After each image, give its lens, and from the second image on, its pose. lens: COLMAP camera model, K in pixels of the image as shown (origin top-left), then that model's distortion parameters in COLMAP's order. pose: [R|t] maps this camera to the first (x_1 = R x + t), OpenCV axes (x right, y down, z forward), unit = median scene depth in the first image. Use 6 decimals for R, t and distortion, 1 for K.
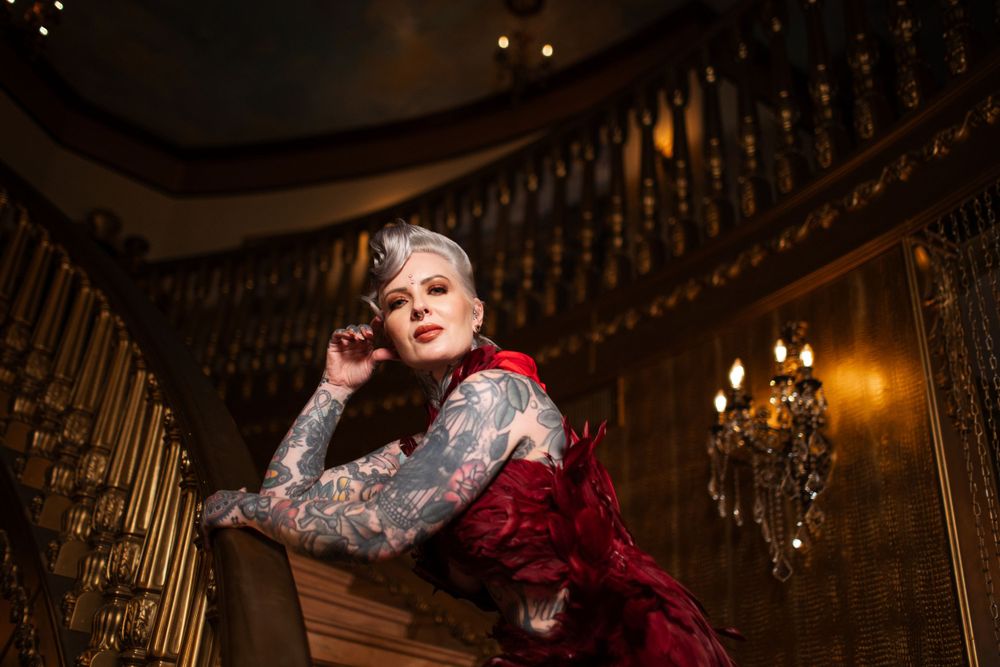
lens RADIAL K [[982.1, 0, 504.7], [0, 982.1, 334.0], [0, 0, 1]] dist [-0.102182, 0.122624]
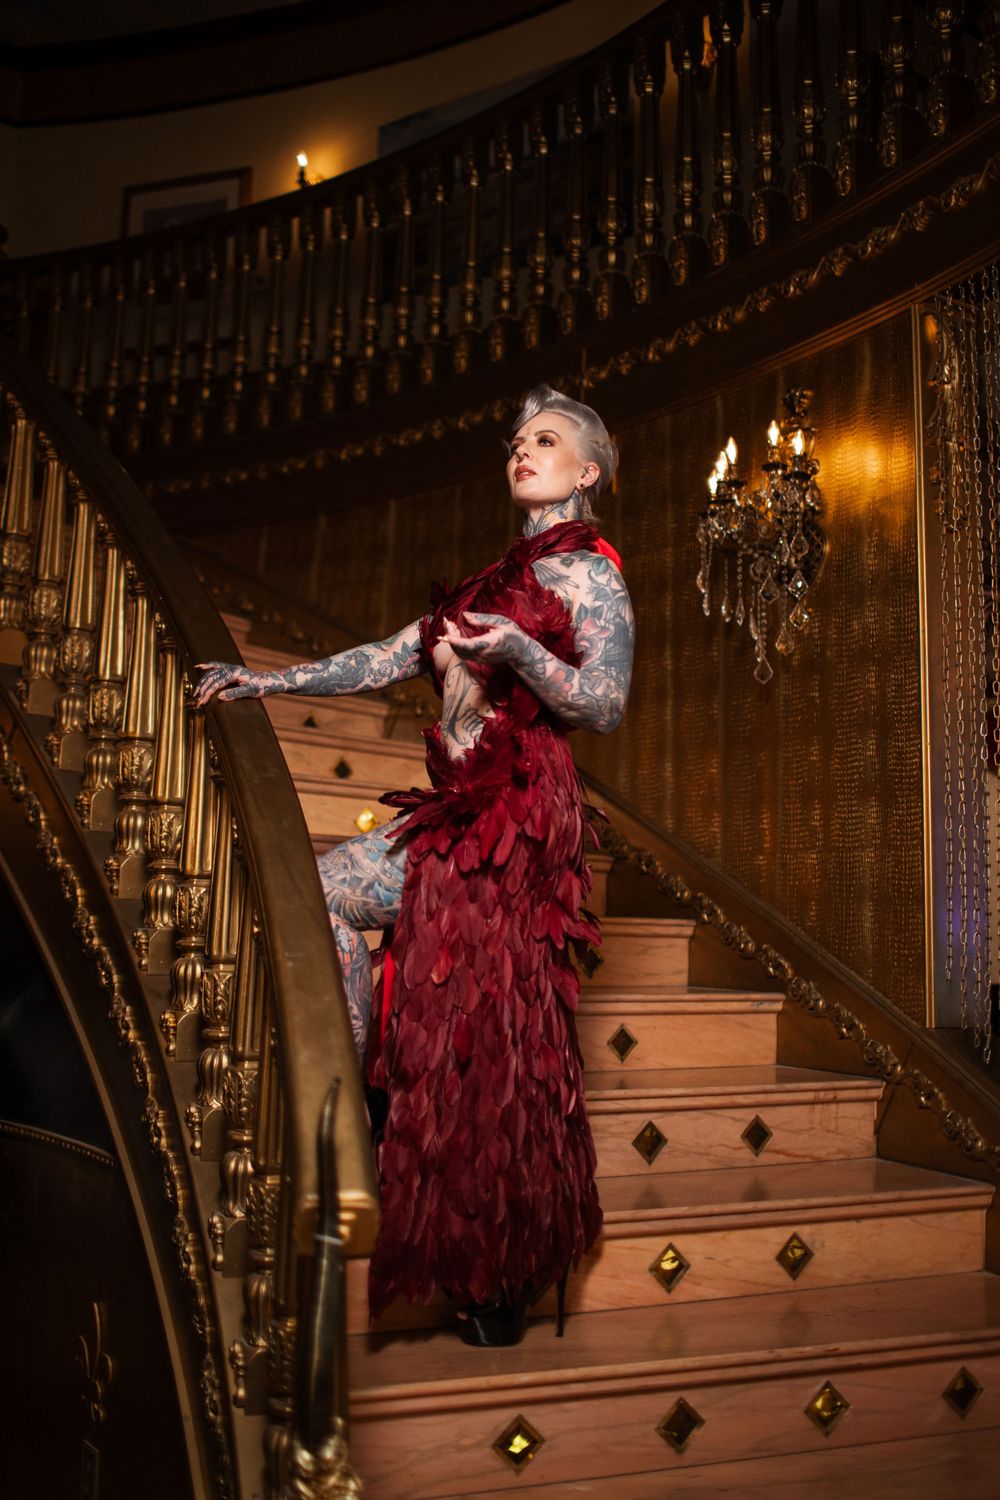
lens RADIAL K [[1447.4, 0, 502.1], [0, 1447.4, 745.8], [0, 0, 1]] dist [-0.097761, 0.118204]
pose [[0.999105, -0.036314, -0.021670, 0.053897], [0.041564, 0.937729, 0.344871, -0.191030], [0.007797, -0.345463, 0.938400, -0.369641]]
